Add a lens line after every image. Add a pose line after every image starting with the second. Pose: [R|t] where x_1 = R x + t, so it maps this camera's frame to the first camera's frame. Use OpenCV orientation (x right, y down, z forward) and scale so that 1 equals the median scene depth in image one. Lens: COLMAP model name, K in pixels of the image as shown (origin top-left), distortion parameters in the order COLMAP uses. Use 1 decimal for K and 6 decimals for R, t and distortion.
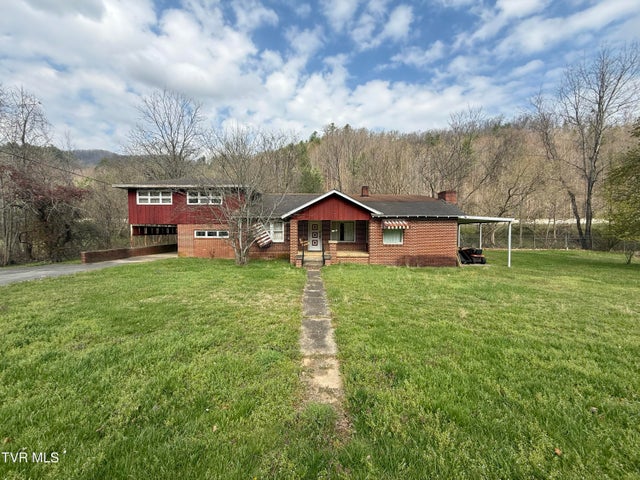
lens RADIAL K [[257.0, 0, 318.8], [0, 257.0, 238.4], [0, 0, 1]] dist [-0.004546, 0.000147]
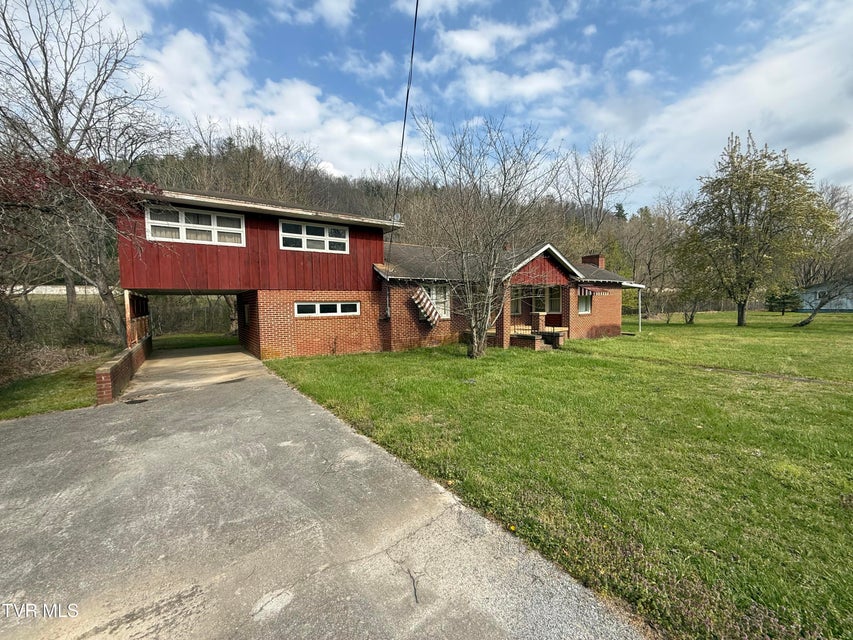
lens RADIAL K [[342.5, 0, 415.6], [0, 342.5, 354.2], [0, 0, 1]] dist [-0.004546, 0.000147]
pose [[0.827842, -0.097870, 0.552358, -0.667410], [0.038335, 0.992231, 0.118354, -0.000686], [-0.559650, -0.076804, 0.825163, 0.297412]]
